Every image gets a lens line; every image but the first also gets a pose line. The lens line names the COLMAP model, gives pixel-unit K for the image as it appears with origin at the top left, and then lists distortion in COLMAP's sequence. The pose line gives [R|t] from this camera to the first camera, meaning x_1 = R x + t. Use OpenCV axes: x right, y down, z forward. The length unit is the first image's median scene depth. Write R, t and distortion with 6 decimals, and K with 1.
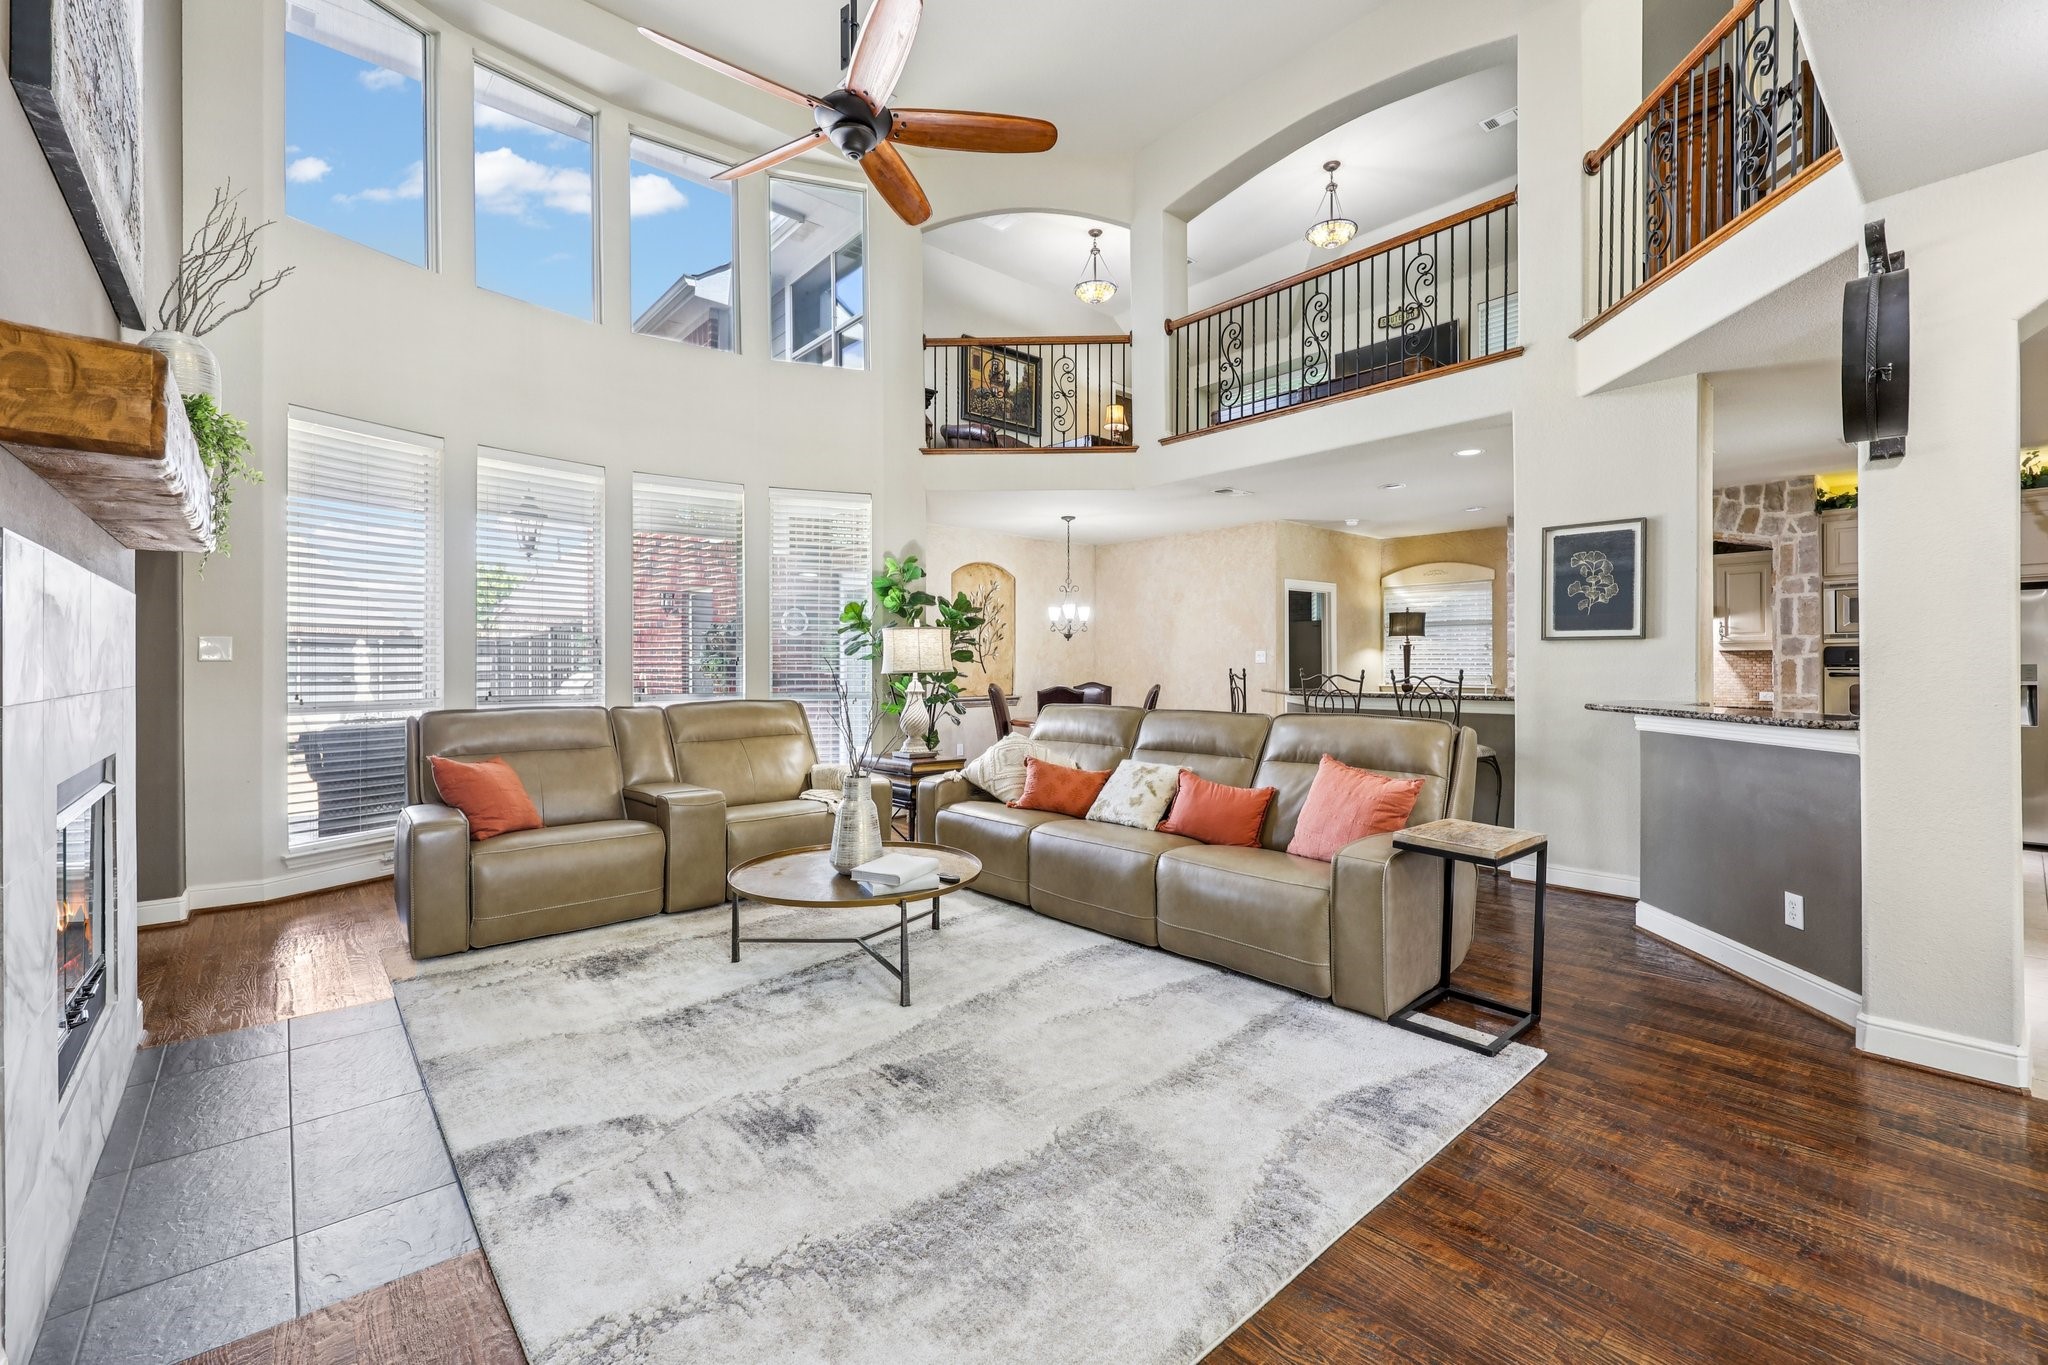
lens RADIAL K [[865.2, 0, 1026.1], [0, 865.2, 672.6], [0, 0, 1]] dist [0.004601, 0.000267]
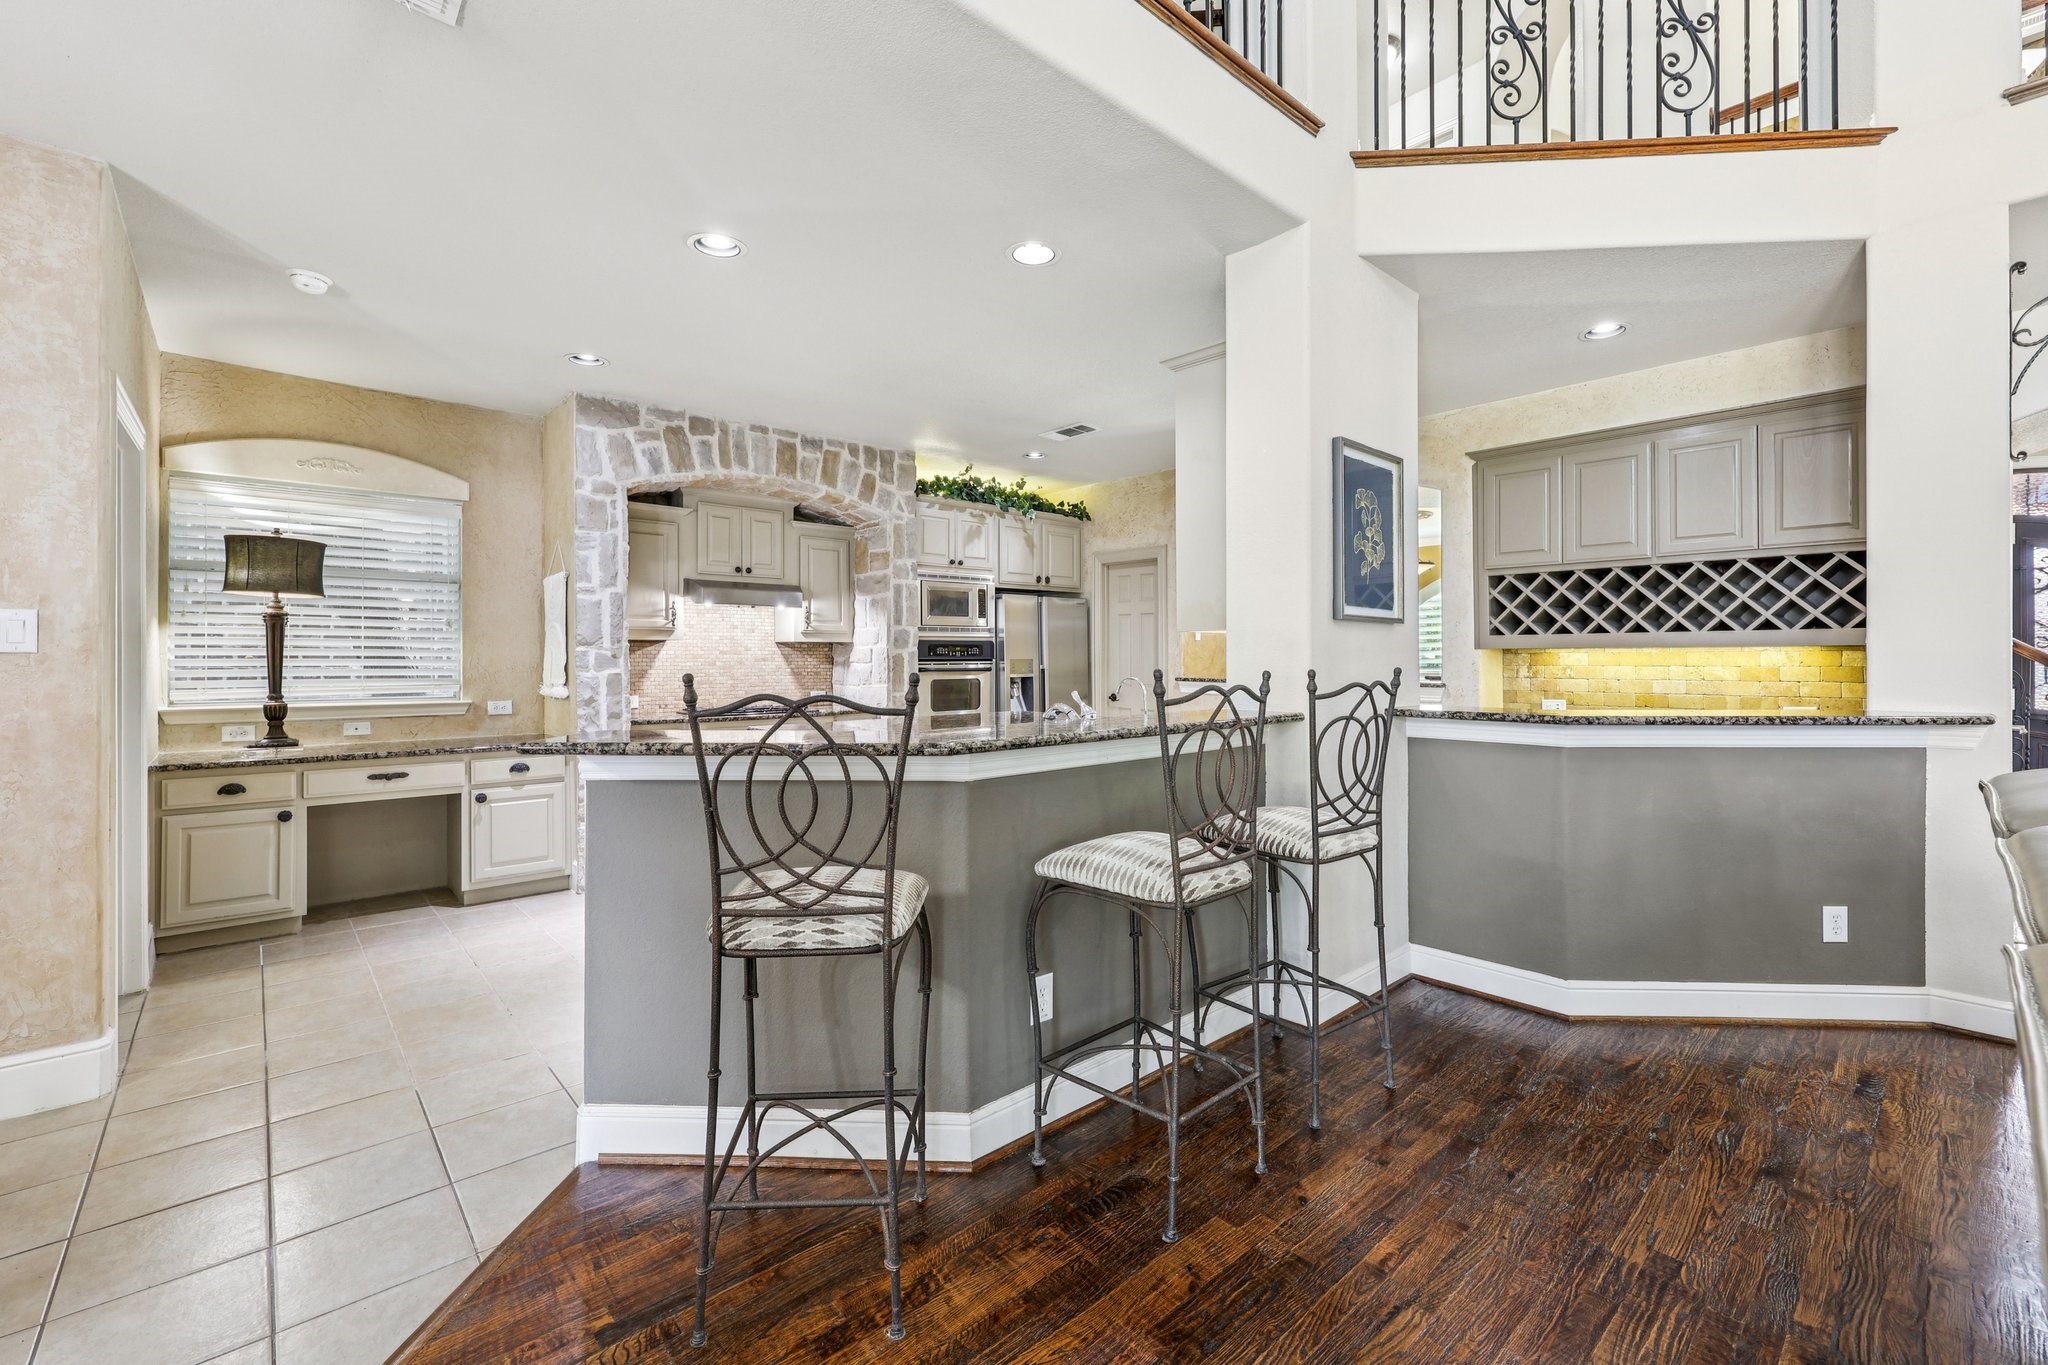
lens RADIAL K [[862.8, 0, 1028.5], [0, 862.8, 657.3], [0, 0, 1]] dist [-0.001656, -0.000202]
pose [[-0.023870, 0.001779, 0.999713, -0.007140], [0.008891, 0.999959, -0.001567, -0.008229], [-0.999676, 0.008851, -0.023885, 0.879654]]
